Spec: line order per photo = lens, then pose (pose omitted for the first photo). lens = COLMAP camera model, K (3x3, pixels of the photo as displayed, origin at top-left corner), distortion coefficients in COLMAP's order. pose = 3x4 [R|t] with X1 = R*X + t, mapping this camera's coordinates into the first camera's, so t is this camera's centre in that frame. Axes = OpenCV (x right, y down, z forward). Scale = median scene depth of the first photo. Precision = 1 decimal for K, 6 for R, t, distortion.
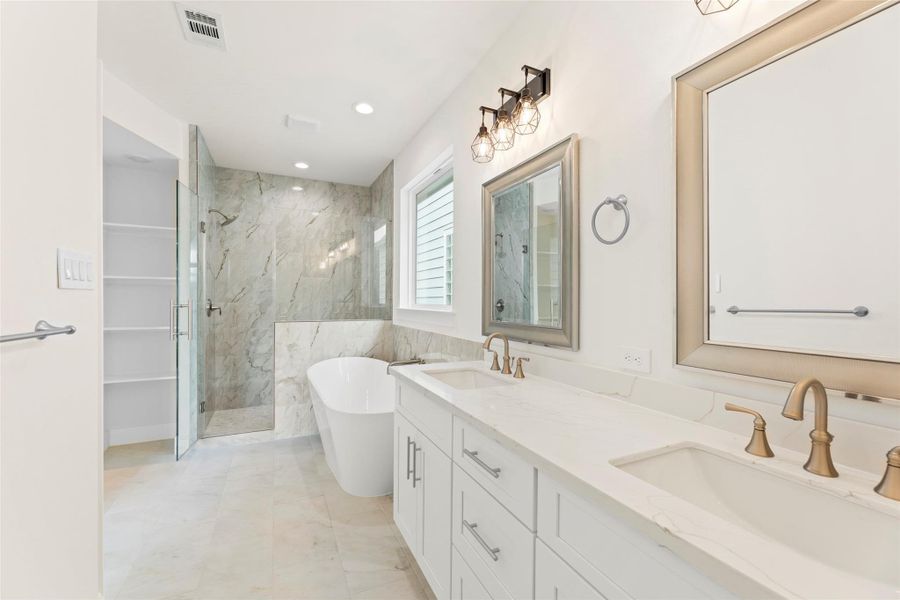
lens RADIAL K [[369.8, 0, 454.7], [0, 369.8, 303.6], [0, 0, 1]] dist [0.002917, 0.000228]
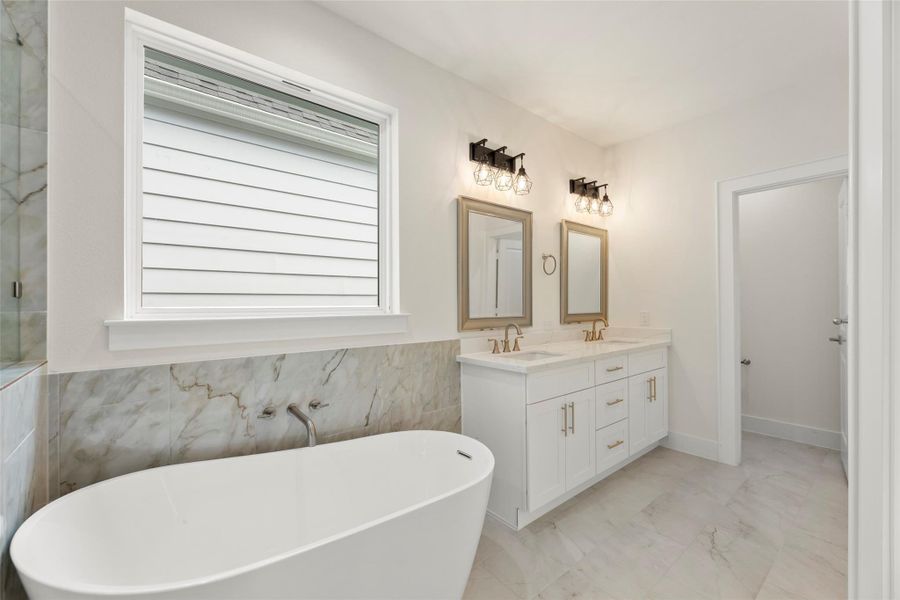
lens RADIAL K [[369.8, 0, 447.2], [0, 369.8, 299.0], [0, 0, 1]] dist [0.002917, 0.000228]
pose [[-0.226097, 0.005394, 0.974090, -1.185112], [-0.001186, 0.999982, -0.005813, -0.006840], [-0.974104, -0.002470, -0.226086, 1.547416]]
